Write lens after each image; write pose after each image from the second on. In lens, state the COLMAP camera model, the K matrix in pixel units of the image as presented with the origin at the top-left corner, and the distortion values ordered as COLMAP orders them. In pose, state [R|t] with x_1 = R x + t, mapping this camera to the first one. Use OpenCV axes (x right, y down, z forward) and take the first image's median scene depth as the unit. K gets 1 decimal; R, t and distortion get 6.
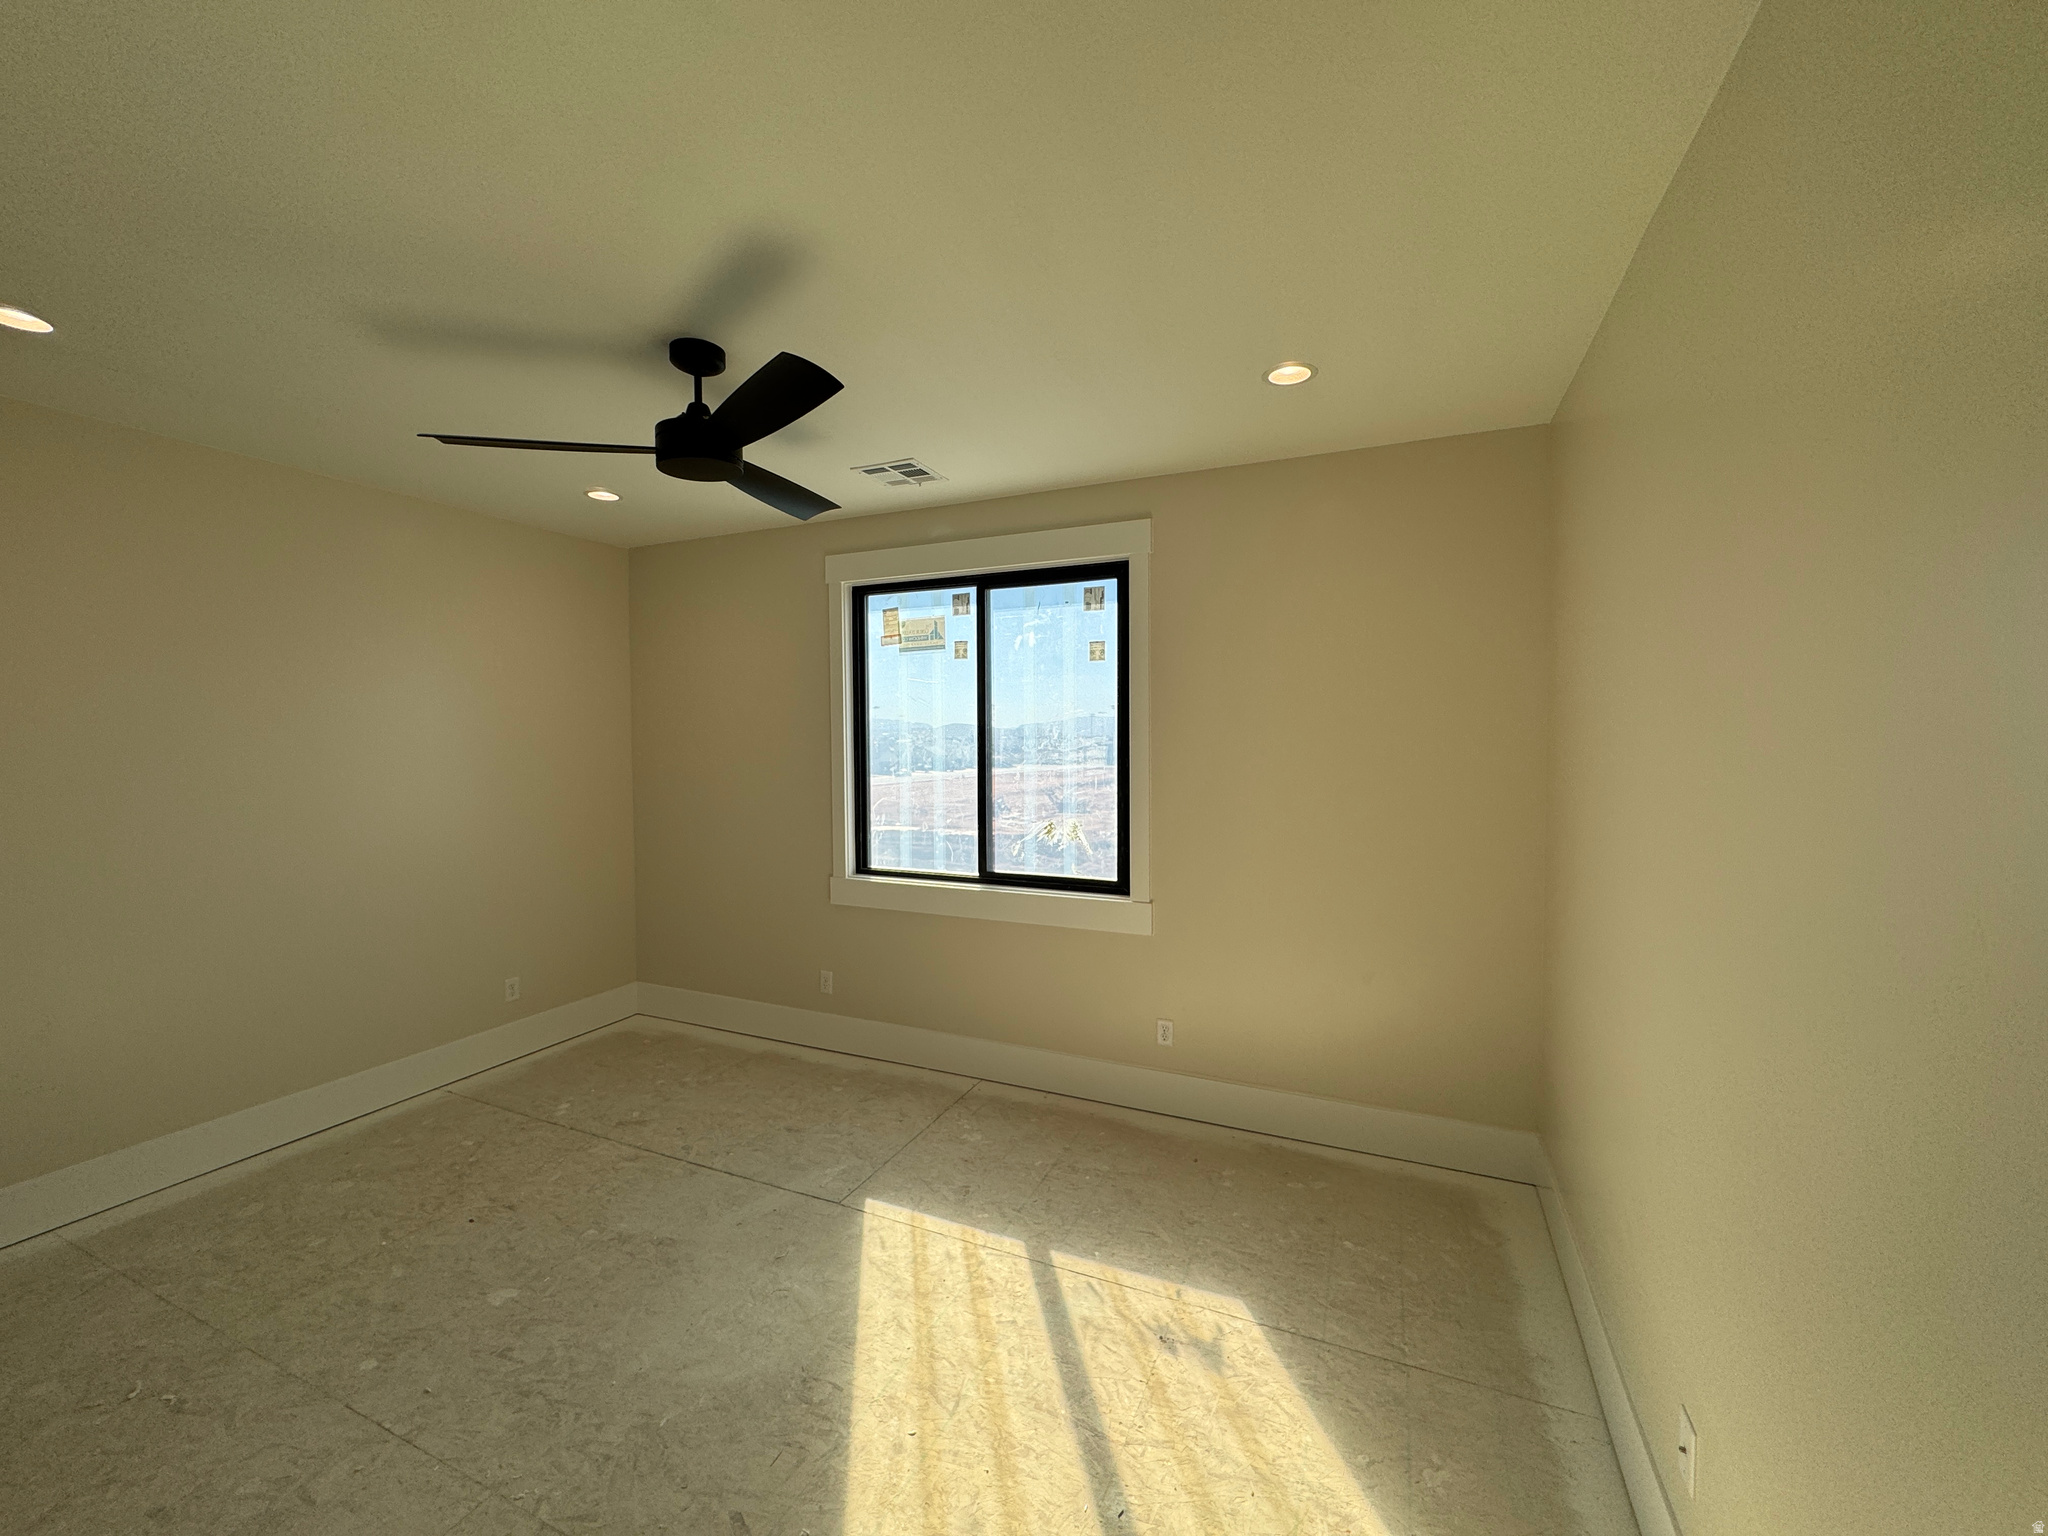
lens RADIAL K [[815.2, 0, 1027.1], [0, 815.2, 765.9], [0, 0, 1]] dist [-0.002563, 0.000674]
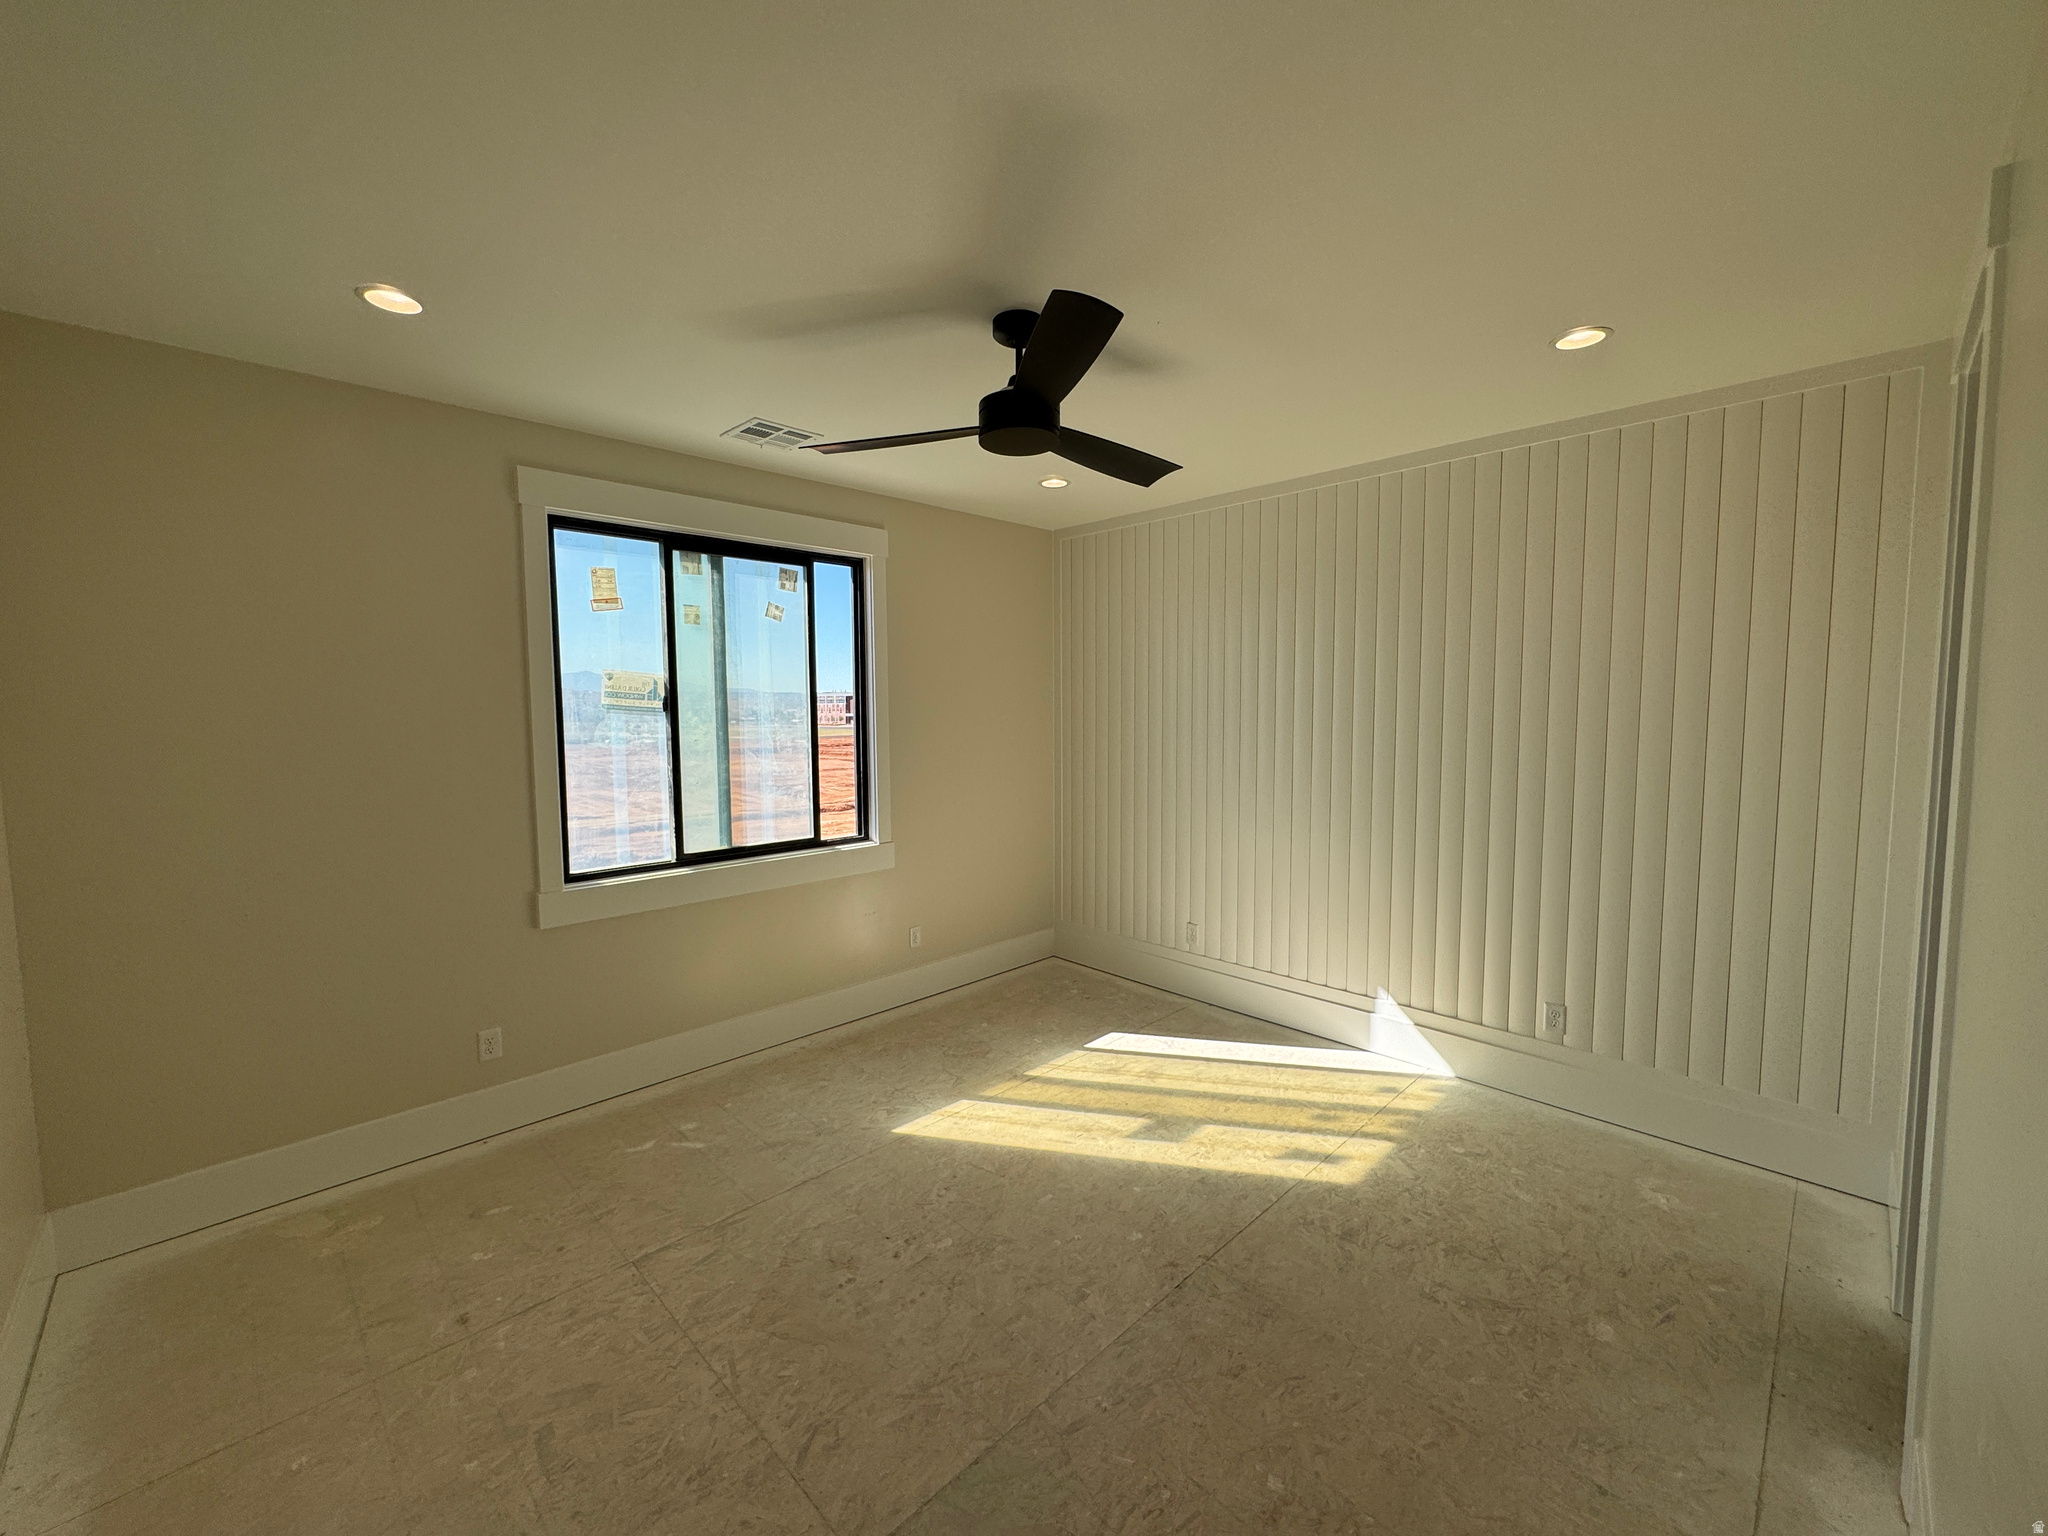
lens RADIAL K [[815.2, 0, 1034.6], [0, 815.2, 768.2], [0, 0, 1]] dist [-0.002563, 0.000674]
pose [[0.343003, -0.078606, 0.936040, -0.841773], [0.026581, 0.996906, 0.073977, -0.028257], [-0.938958, -0.000493, 0.344031, 0.326508]]
